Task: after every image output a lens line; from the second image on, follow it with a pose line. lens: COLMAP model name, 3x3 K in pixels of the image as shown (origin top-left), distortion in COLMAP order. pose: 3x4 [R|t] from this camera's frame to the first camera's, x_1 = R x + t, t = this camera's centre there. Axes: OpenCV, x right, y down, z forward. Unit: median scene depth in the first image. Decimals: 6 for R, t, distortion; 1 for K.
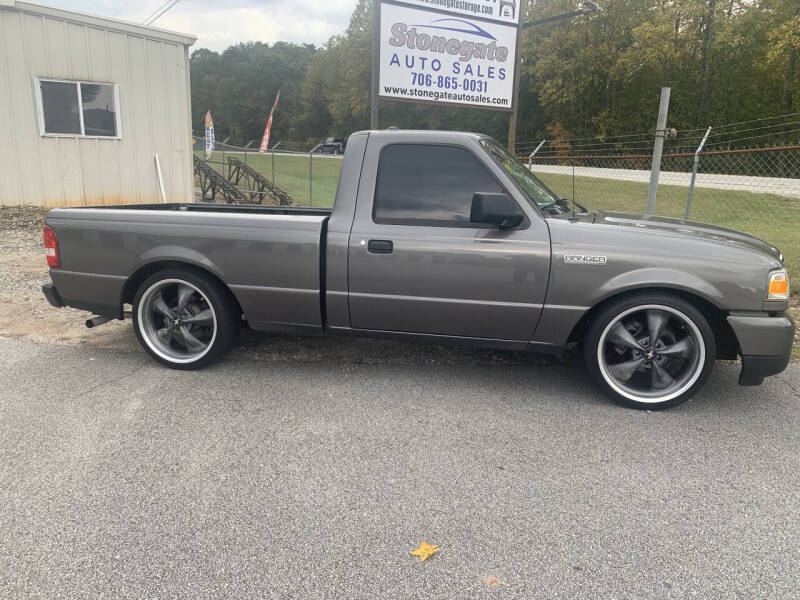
lens RADIAL K [[613.4, 0, 404.5], [0, 613.4, 312.1], [0, 0, 1]] dist [0.007318, -0.007669]
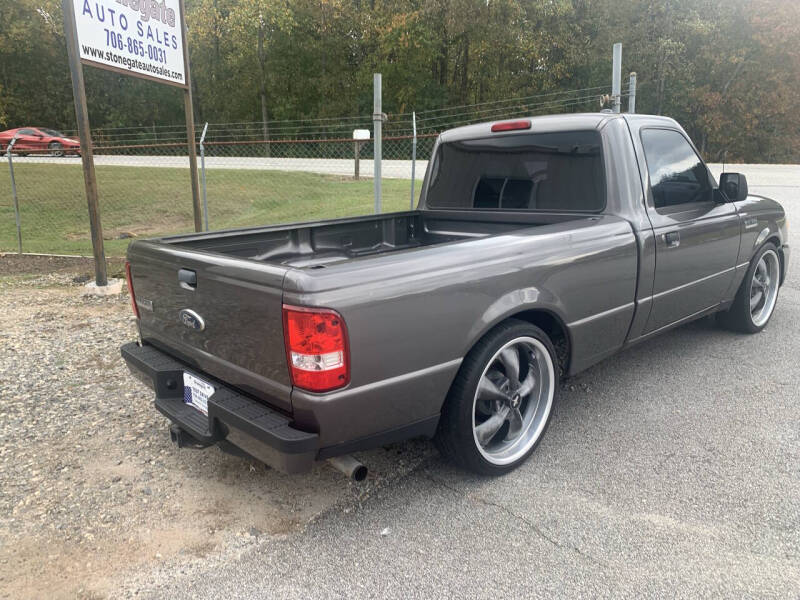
lens RADIAL K [[613.4, 0, 404.5], [0, 613.4, 312.1], [0, 0, 1]] dist [0.007318, -0.007669]
pose [[0.587517, -0.236244, 0.773959, -0.412697], [0.215845, 0.967535, 0.131483, -0.084410], [-0.779894, 0.089807, 0.619435, 0.300230]]
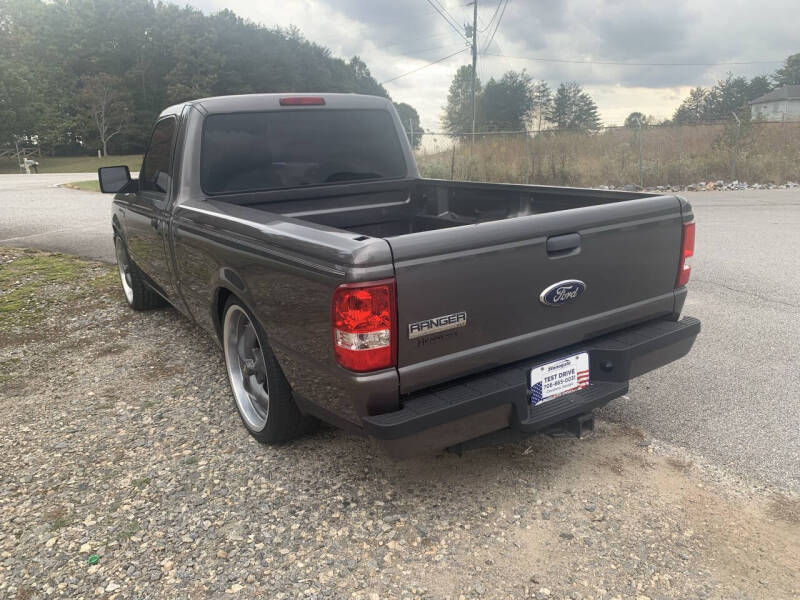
lens RADIAL K [[616.0, 0, 406.3], [0, 616.0, 309.0], [0, 0, 1]] dist [-0.006364, 0.006075]
pose [[-0.710583, -0.188490, 0.677896, -0.376910], [0.166411, 0.891095, 0.422205, -0.173149], [-0.683651, 0.412821, -0.601831, 0.743052]]
